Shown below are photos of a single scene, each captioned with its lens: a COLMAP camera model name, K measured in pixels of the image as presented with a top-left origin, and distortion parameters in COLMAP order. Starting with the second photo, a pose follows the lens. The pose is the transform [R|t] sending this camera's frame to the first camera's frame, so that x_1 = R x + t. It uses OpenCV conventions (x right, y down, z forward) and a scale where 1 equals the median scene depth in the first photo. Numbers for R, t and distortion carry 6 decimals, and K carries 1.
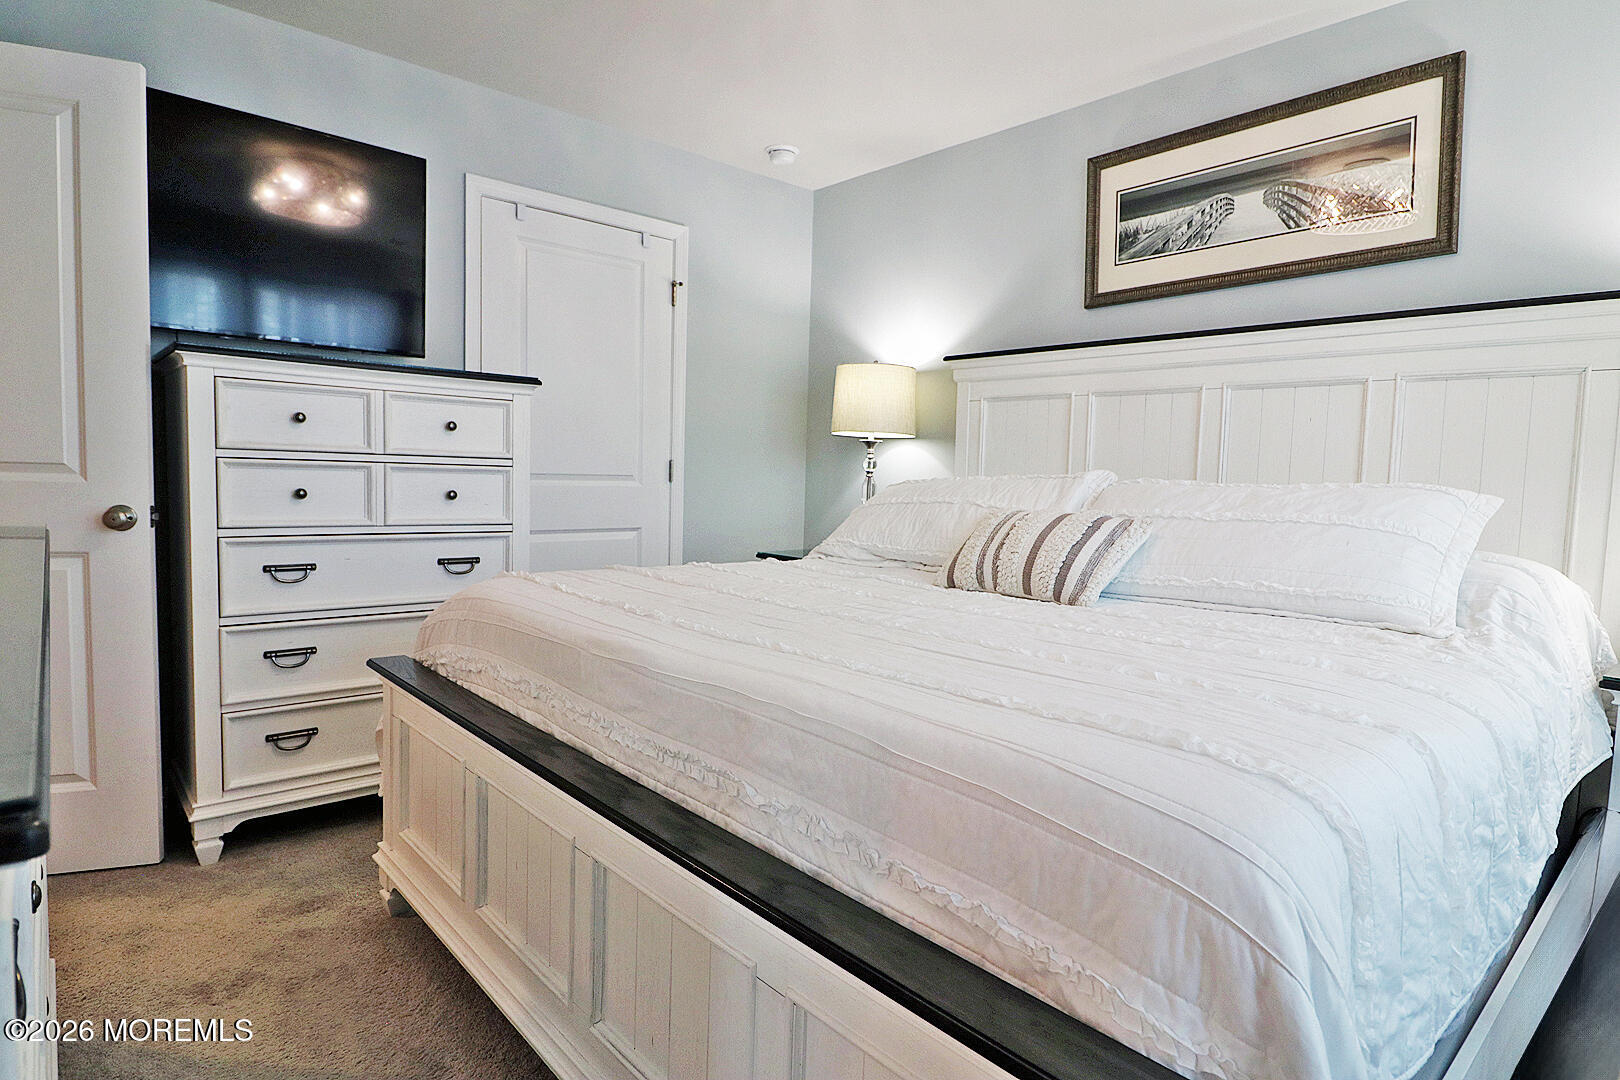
lens RADIAL K [[866.1, 0, 807.6], [0, 866.1, 539.5], [0, 0, 1]] dist [-0.005812, -0.000755]
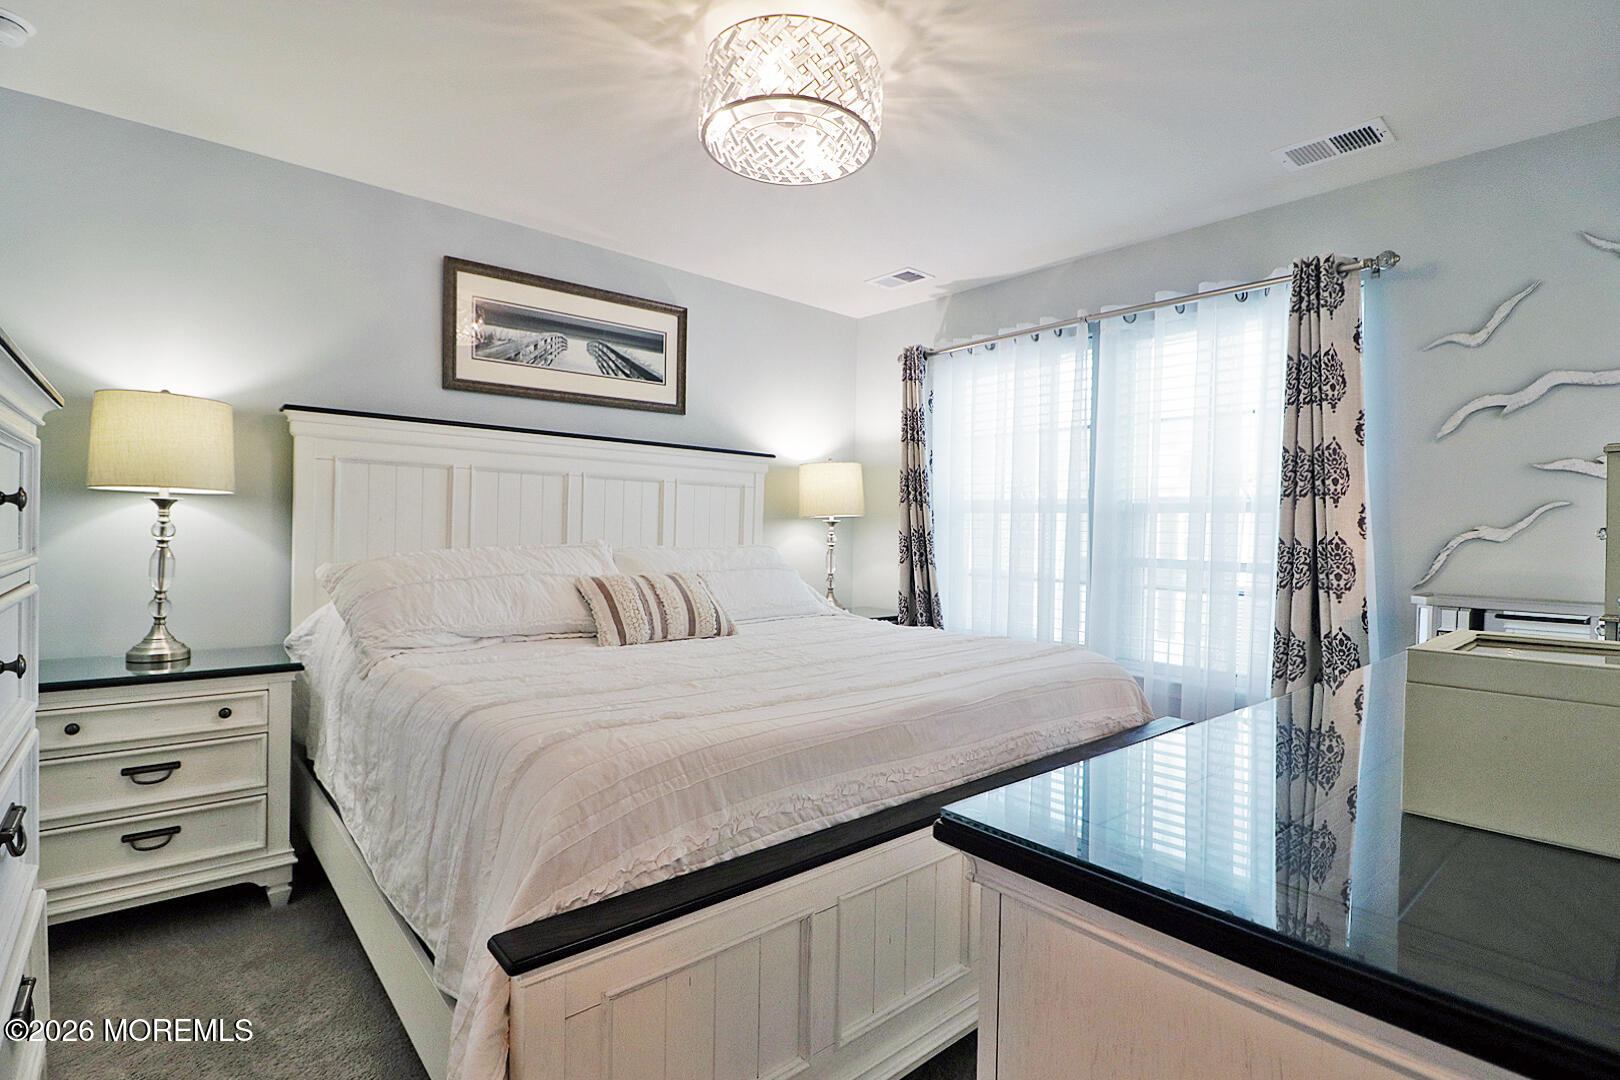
lens RADIAL K [[758.0, 0, 805.1], [0, 758.0, 532.3], [0, 0, 1]] dist [-0.008607, -0.008761]
pose [[0.033556, -0.033153, 0.998887, -0.697281], [0.057802, 0.997841, 0.031177, -0.095193], [-0.997764, 0.056691, 0.035400, 0.565103]]
